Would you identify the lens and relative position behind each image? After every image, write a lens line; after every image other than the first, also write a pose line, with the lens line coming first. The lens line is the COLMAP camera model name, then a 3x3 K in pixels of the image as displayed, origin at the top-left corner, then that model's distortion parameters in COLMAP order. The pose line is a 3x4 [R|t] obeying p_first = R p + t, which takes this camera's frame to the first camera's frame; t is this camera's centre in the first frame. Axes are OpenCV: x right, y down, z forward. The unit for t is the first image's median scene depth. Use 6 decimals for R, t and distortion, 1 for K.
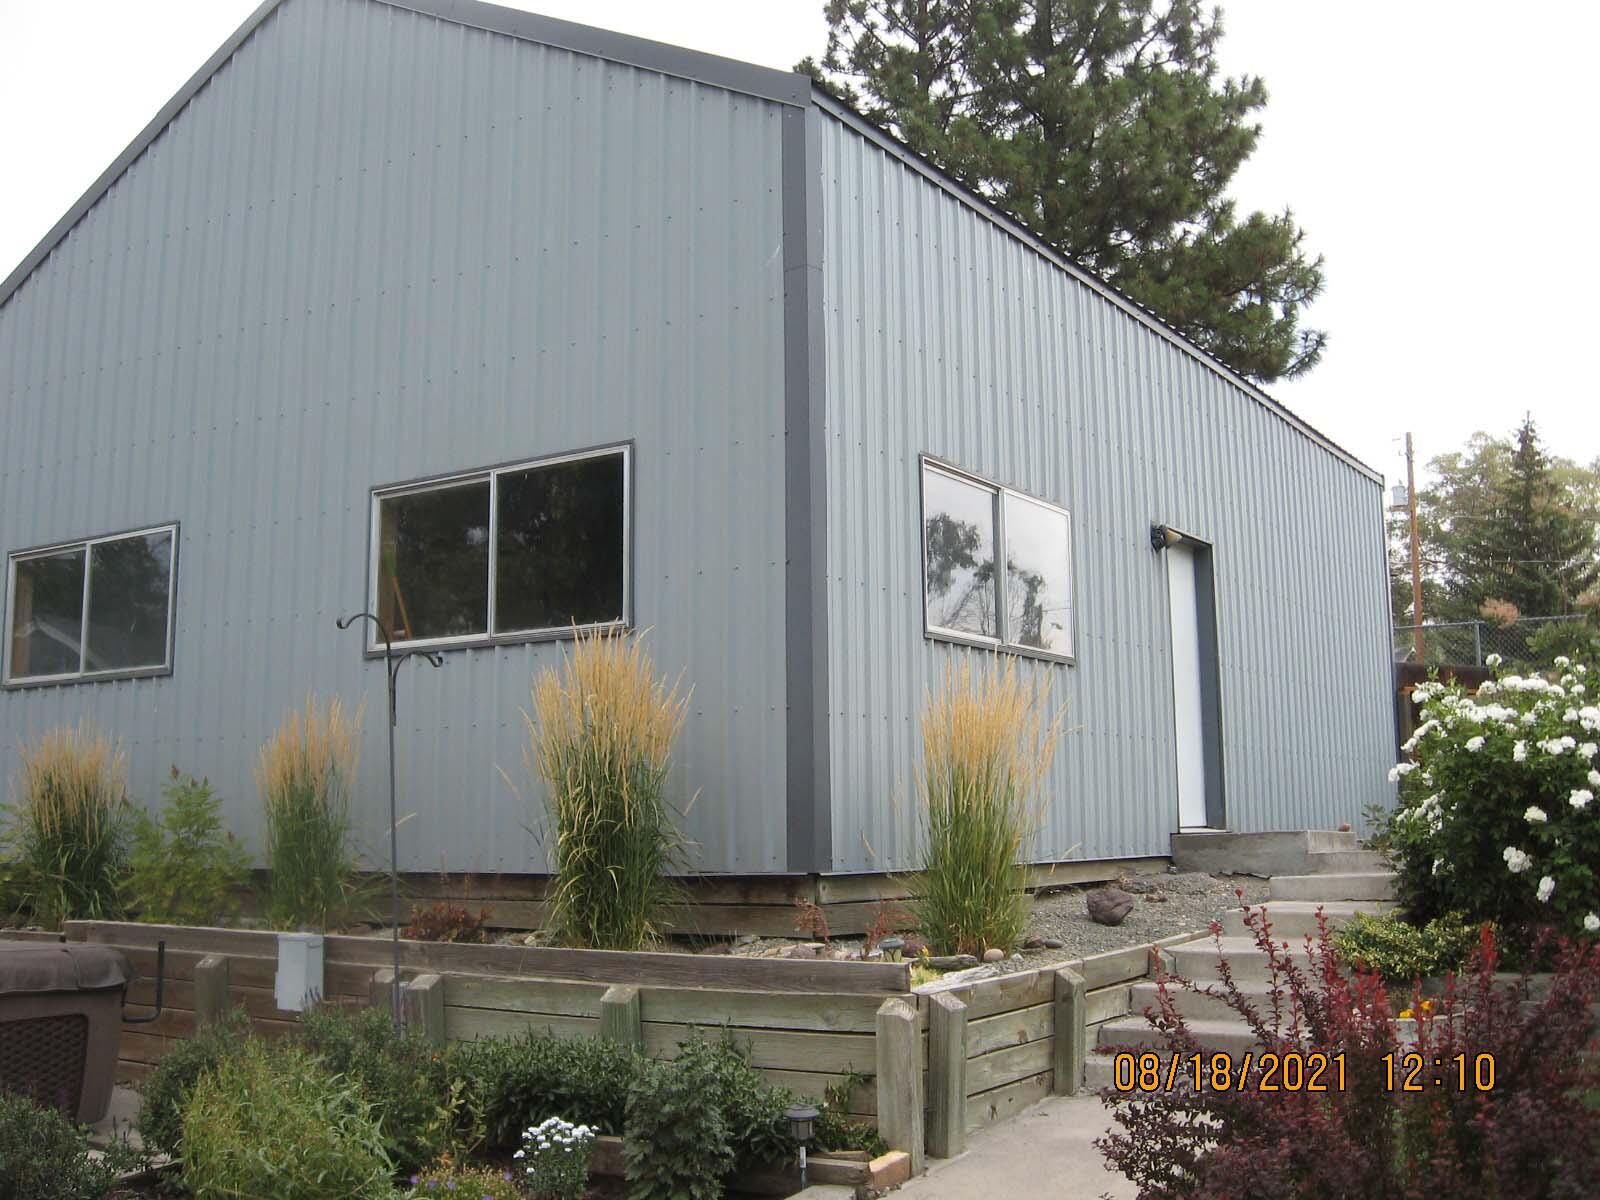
lens RADIAL K [[1657.8, 0, 800.0], [0, 1657.8, 600.0], [0, 0, 1]] dist [-0.137162, 0.069219]
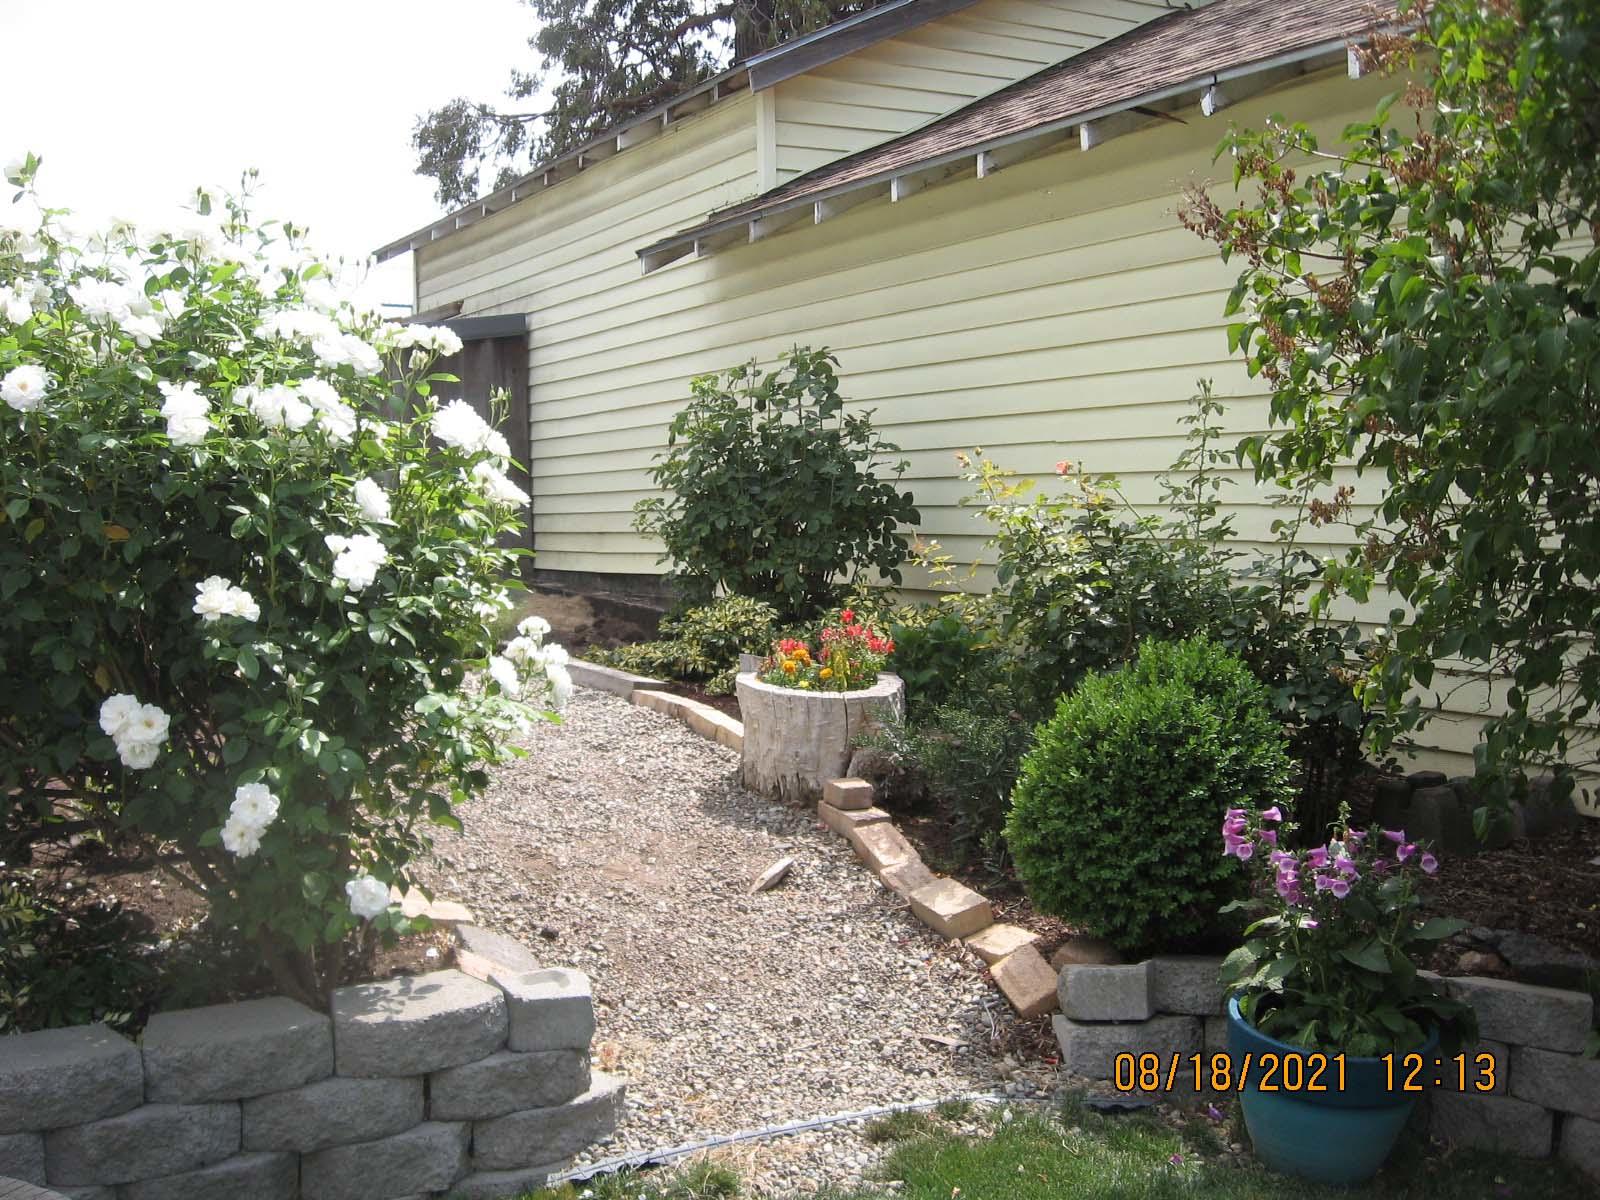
lens RADIAL K [[1657.8, 0, 800.0], [0, 1657.8, 600.0], [0, 0, 1]] dist [-0.137162, 0.069219]
pose [[0.454929, -0.038906, 0.889677, 0.191654], [-0.122104, 0.986884, 0.105595, 0.076087], [-0.882117, -0.156672, 0.444212, 0.698503]]
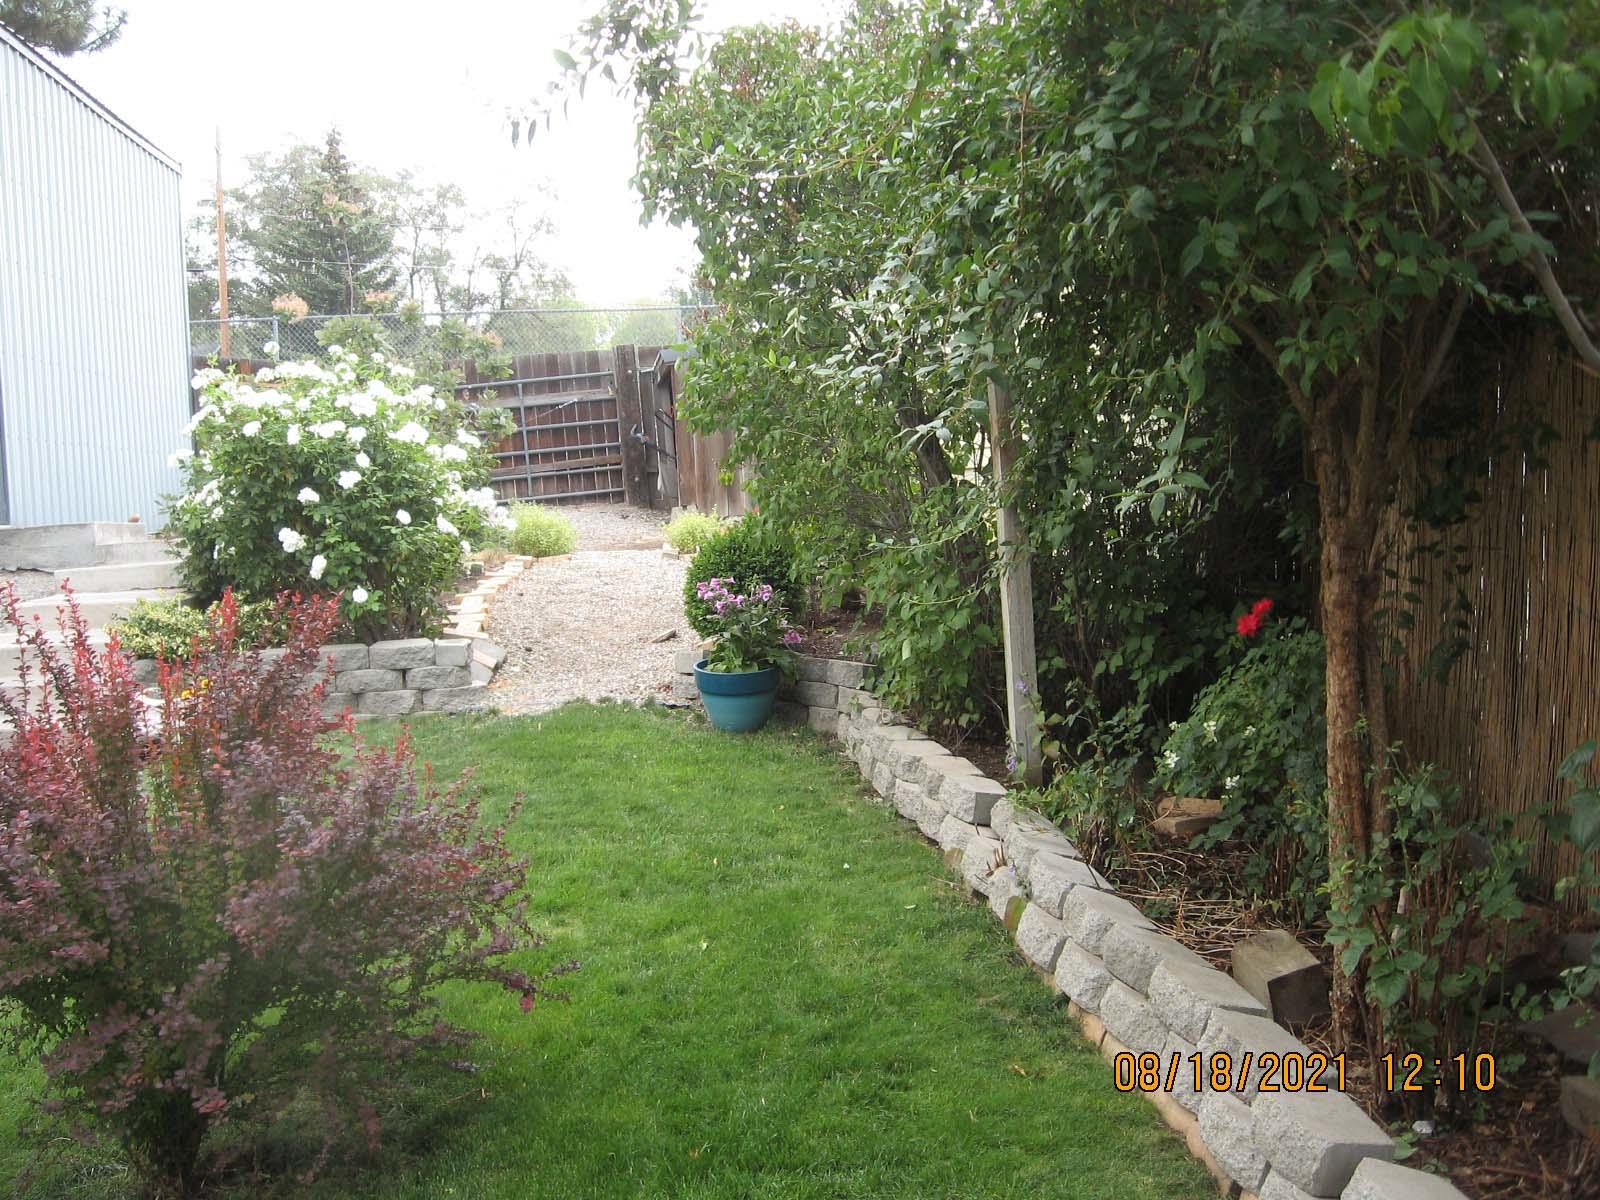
lens RADIAL K [[1657.8, 0, 800.0], [0, 1657.8, 600.0], [0, 0, 1]] dist [-0.137162, 0.069219]
pose [[0.774369, -0.066230, 0.629258, 0.028800], [-0.046615, 0.985832, 0.161126, 0.012870], [-0.631014, -0.154104, 0.760311, -0.018017]]
